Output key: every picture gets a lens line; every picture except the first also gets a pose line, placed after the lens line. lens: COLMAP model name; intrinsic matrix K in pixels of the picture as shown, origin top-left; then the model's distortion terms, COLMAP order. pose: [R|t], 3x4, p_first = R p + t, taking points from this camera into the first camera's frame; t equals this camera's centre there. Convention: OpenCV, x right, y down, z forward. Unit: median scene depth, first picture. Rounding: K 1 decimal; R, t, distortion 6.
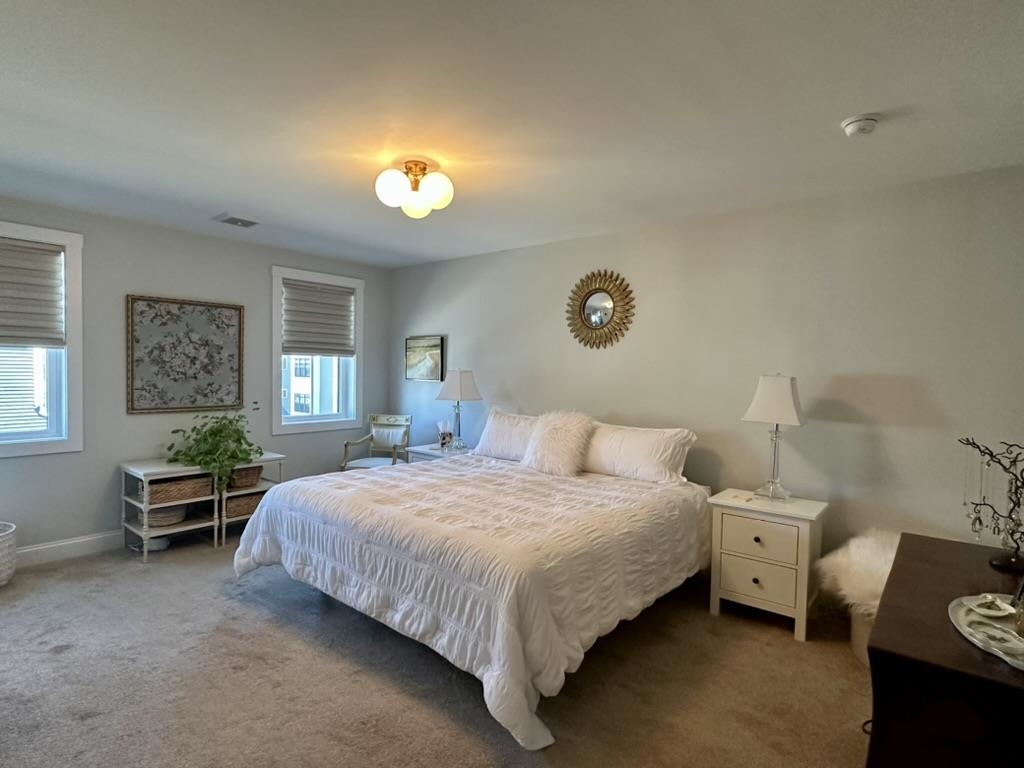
lens RADIAL K [[543.4, 0, 508.3], [0, 543.4, 381.0], [0, 0, 1]] dist [-0.002394, 0.001528]
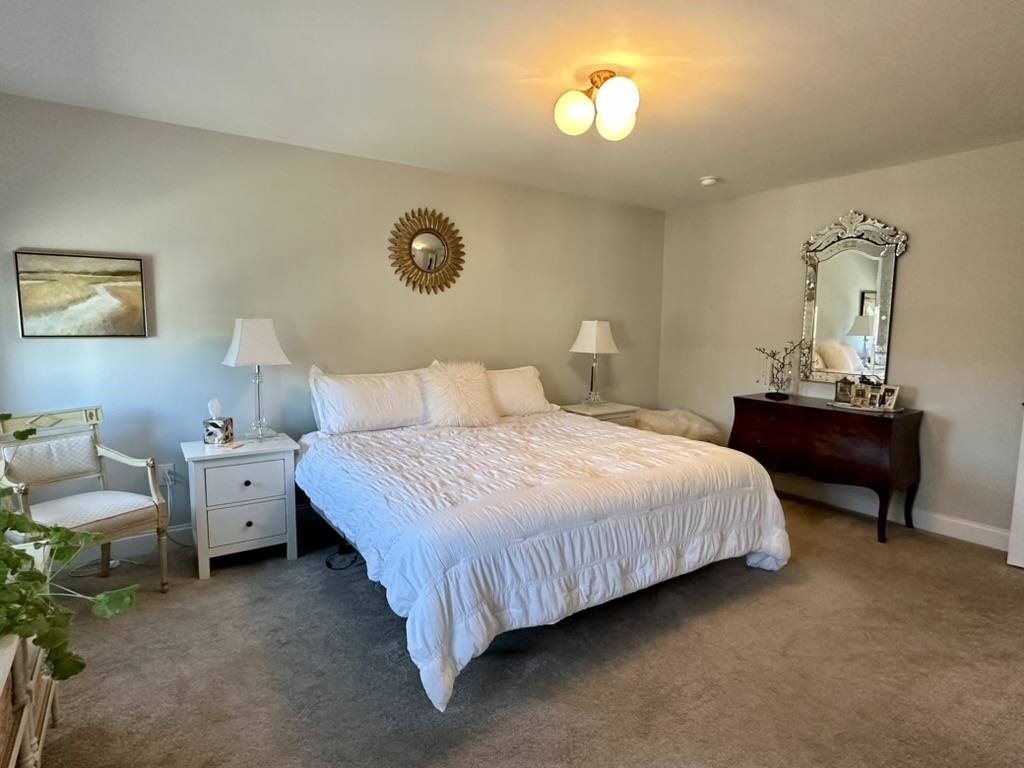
lens RADIAL K [[543.4, 0, 507.4], [0, 543.4, 385.9], [0, 0, 1]] dist [-0.002394, 0.001528]
pose [[0.280392, -0.132134, 0.950747, -0.568745], [0.014505, 0.990950, 0.133444, -0.019379], [-0.959776, -0.023626, 0.279772, 0.473332]]
